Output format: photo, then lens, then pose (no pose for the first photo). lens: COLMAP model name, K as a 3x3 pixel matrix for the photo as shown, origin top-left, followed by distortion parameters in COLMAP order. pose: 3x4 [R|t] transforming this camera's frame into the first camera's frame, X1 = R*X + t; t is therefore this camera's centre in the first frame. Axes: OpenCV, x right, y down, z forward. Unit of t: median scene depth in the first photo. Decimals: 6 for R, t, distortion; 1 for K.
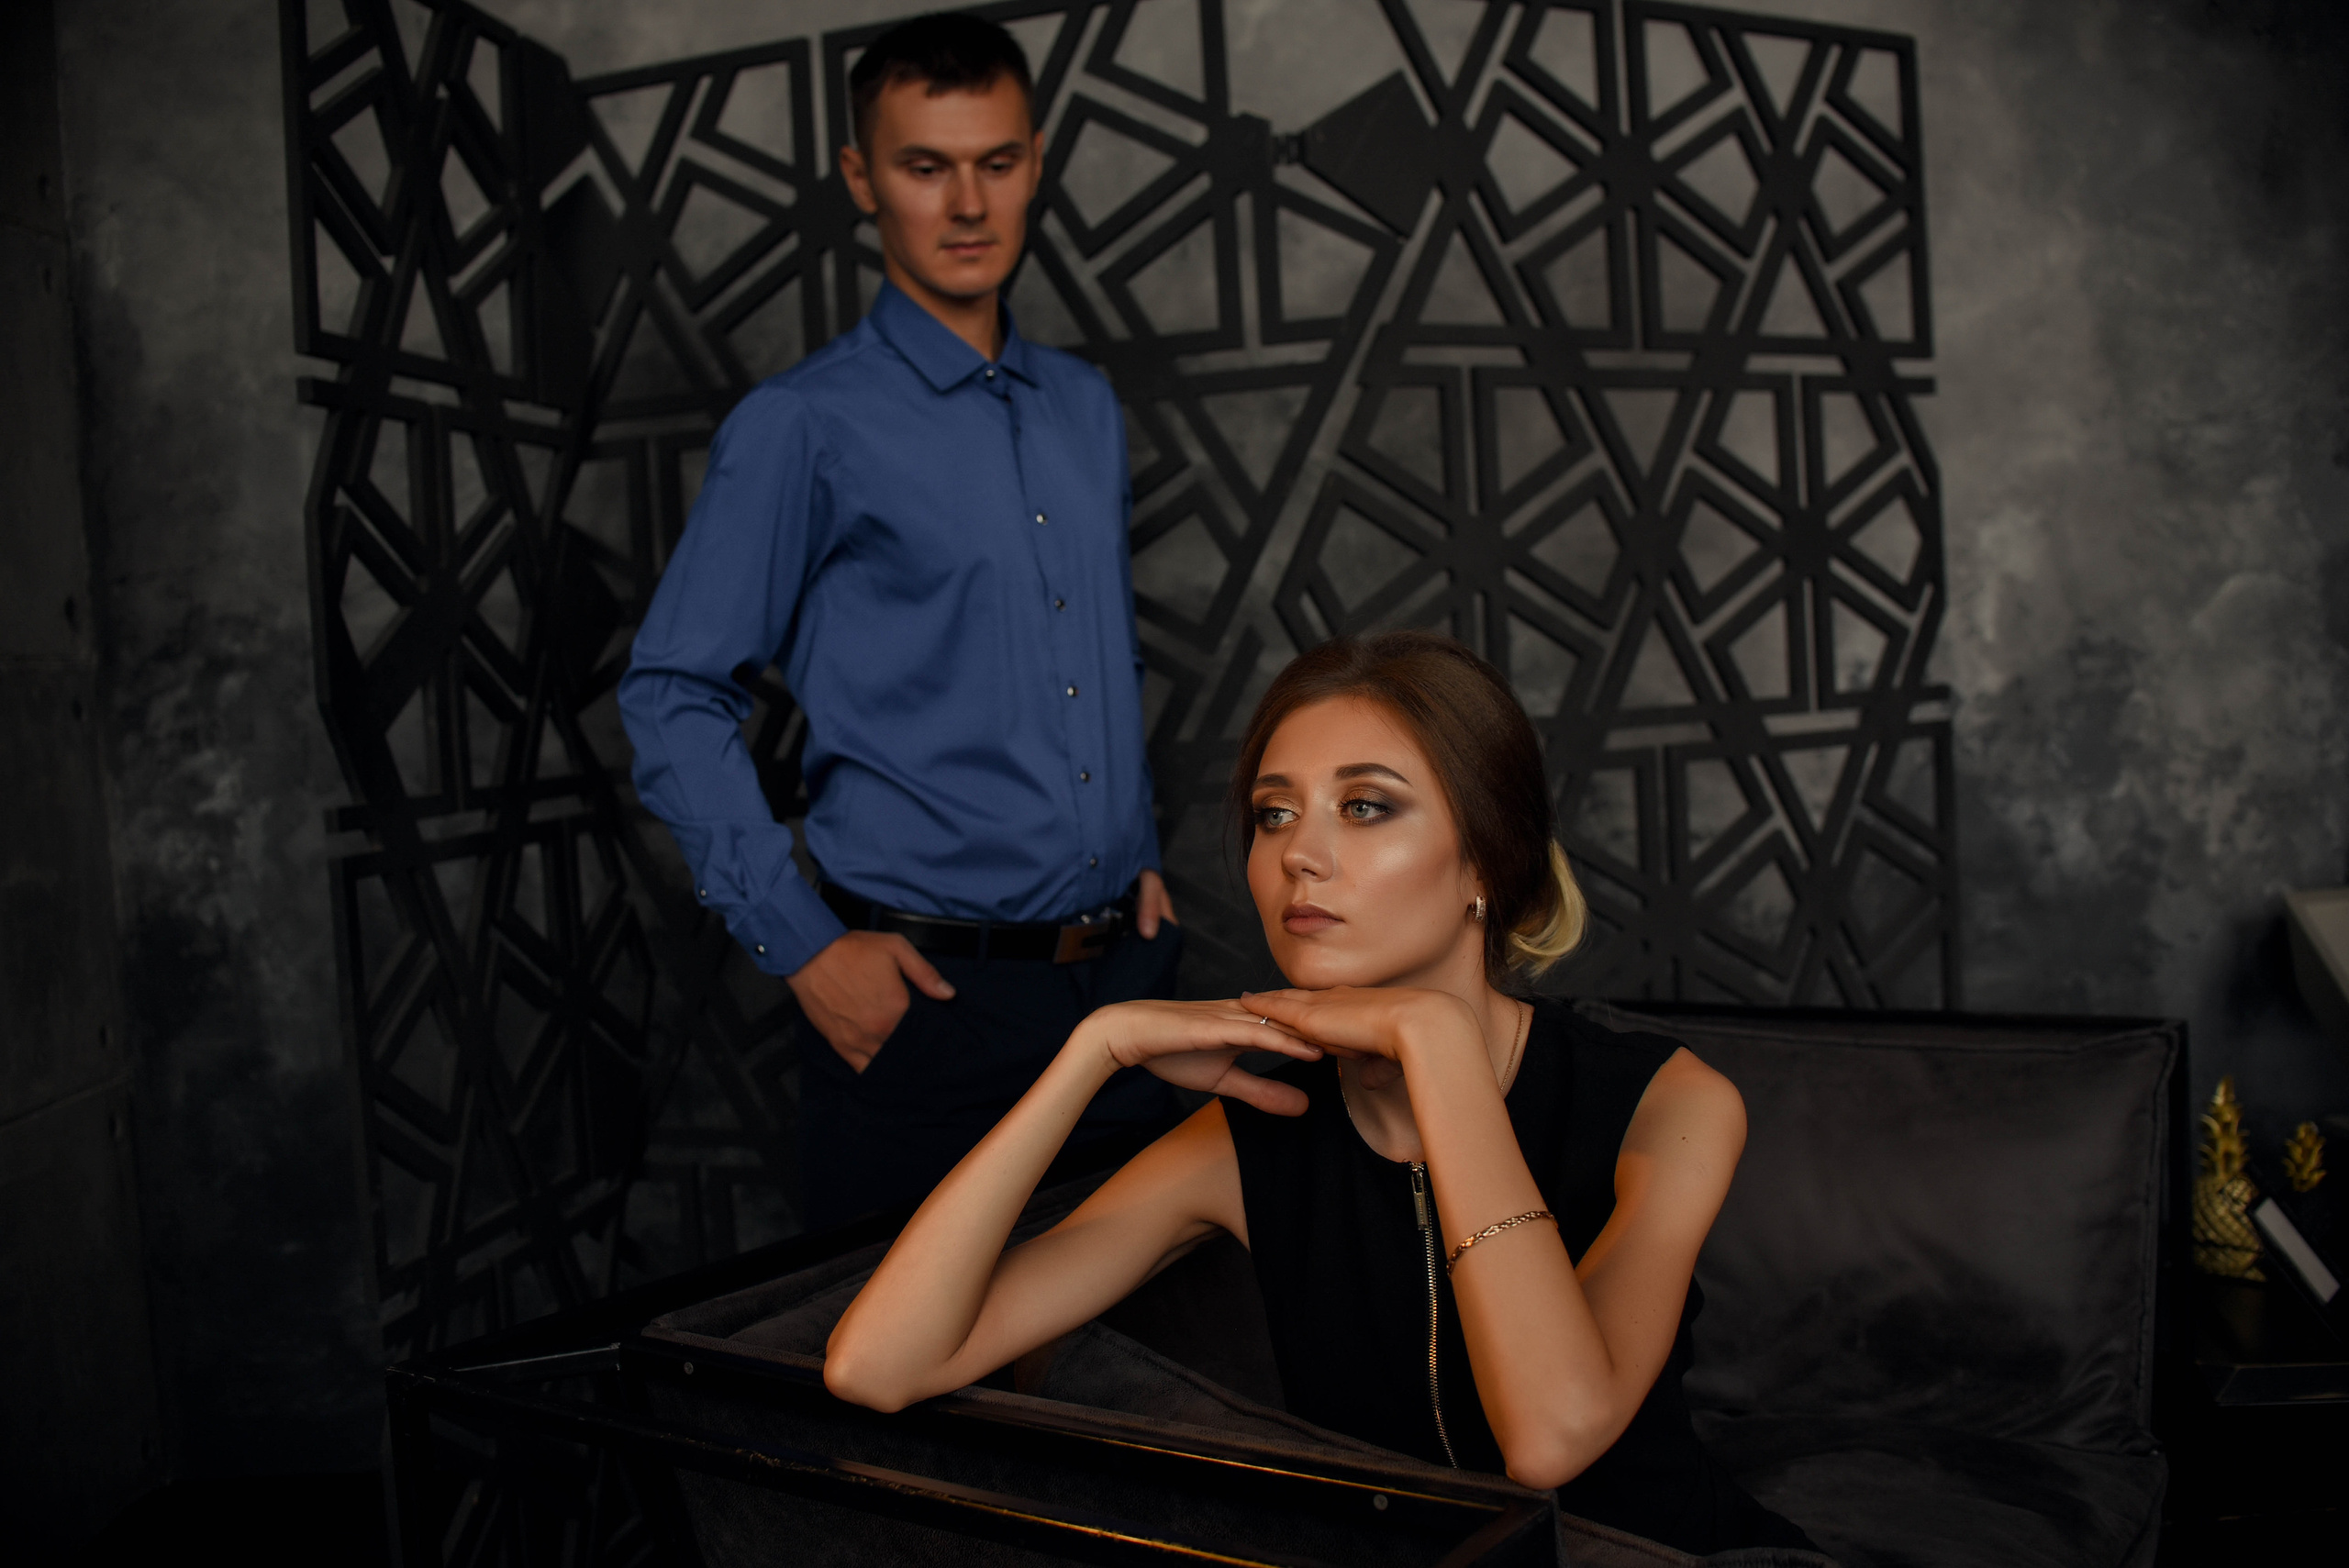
lens RADIAL K [[2372.8, 0, 1172.7], [0, 2372.8, 769.7], [0, 0, 1]] dist [-0.120258, 0.000000]
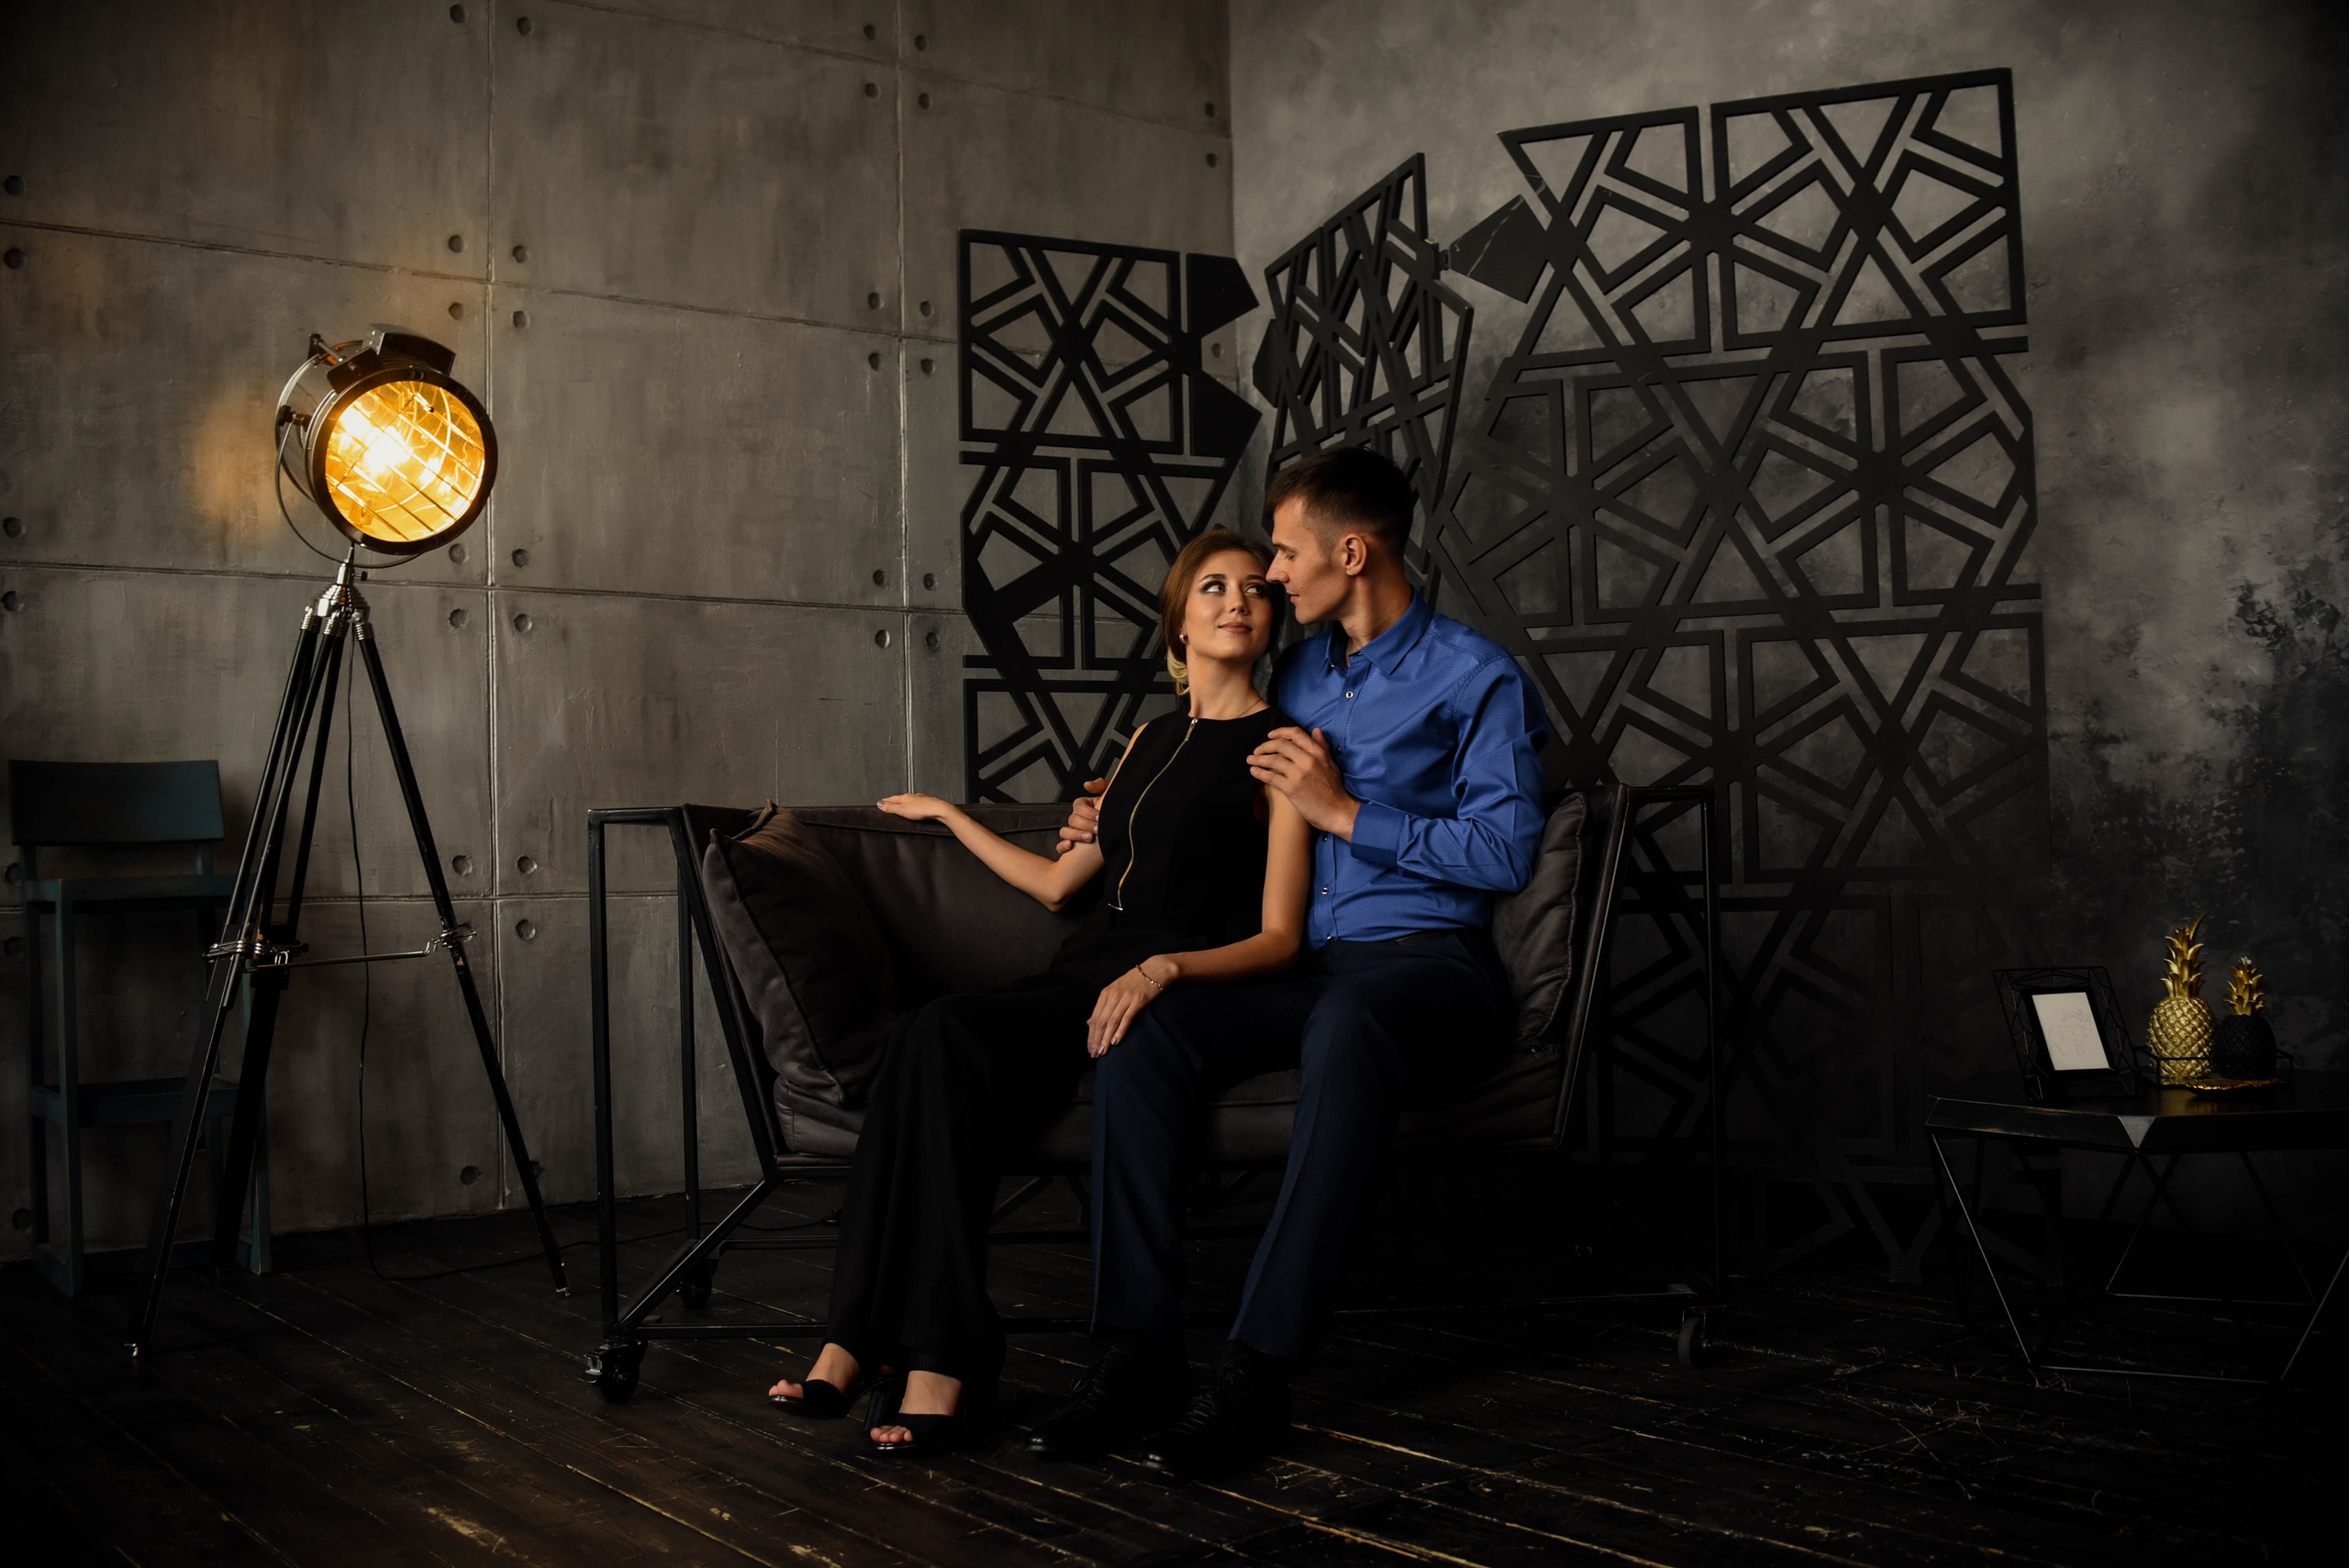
lens RADIAL K [[2372.8, 0, 1168.4], [0, 2372.8, 787.9], [0, 0, 1]] dist [-0.120258, 0.000000]
pose [[0.606122, 0.021111, -0.795092, 1.100804], [-0.048359, 0.998776, -0.010347, 0.112791], [0.793900, 0.044721, 0.606401, -0.107325]]
